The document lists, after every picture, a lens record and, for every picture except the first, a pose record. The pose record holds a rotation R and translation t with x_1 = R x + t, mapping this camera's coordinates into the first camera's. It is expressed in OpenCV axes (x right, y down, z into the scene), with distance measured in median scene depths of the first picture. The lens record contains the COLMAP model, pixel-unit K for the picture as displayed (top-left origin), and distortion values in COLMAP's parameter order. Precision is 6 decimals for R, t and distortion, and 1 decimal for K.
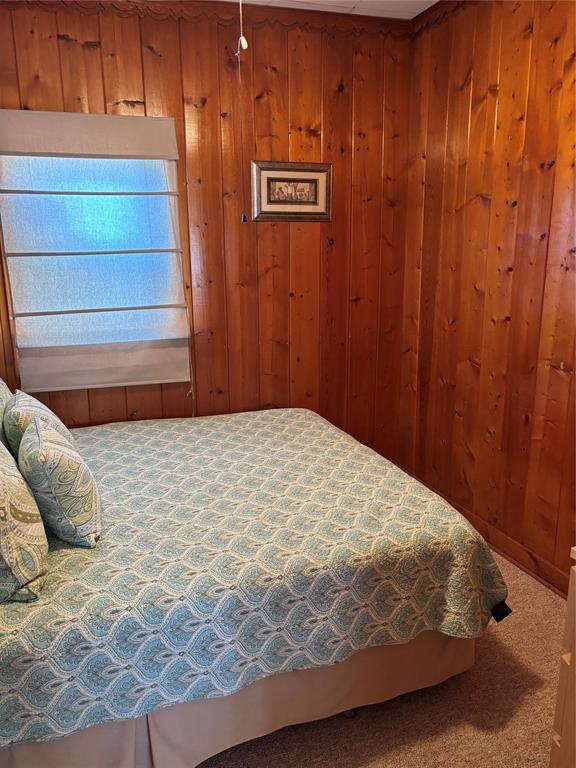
lens RADIAL K [[577.8, 0, 285.1], [0, 577.8, 385.0], [0, 0, 1]] dist [0.041237, -0.056546]
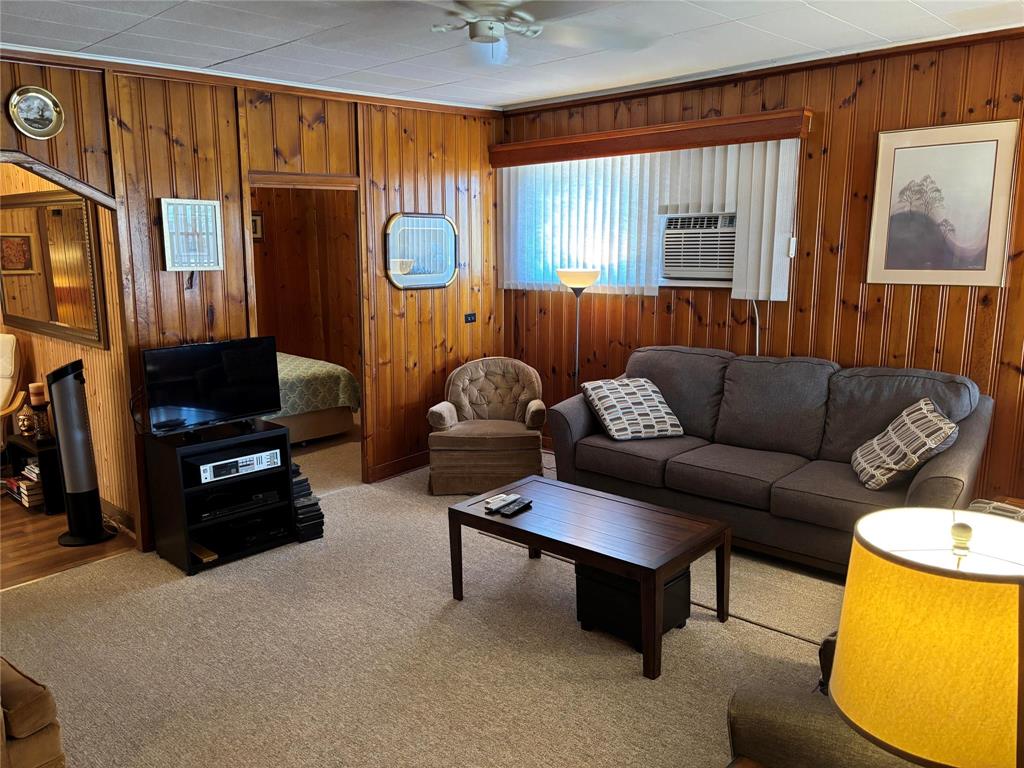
lens RADIAL K [[770.4, 0, 512.3], [0, 770.4, 389.3], [0, 0, 1]] dist [0.041237, -0.056546]
pose [[0.891847, -0.066806, 0.447377, -0.353182], [0.091250, 0.995272, -0.033284, 0.327233], [-0.443038, 0.070507, 0.893726, -1.489581]]
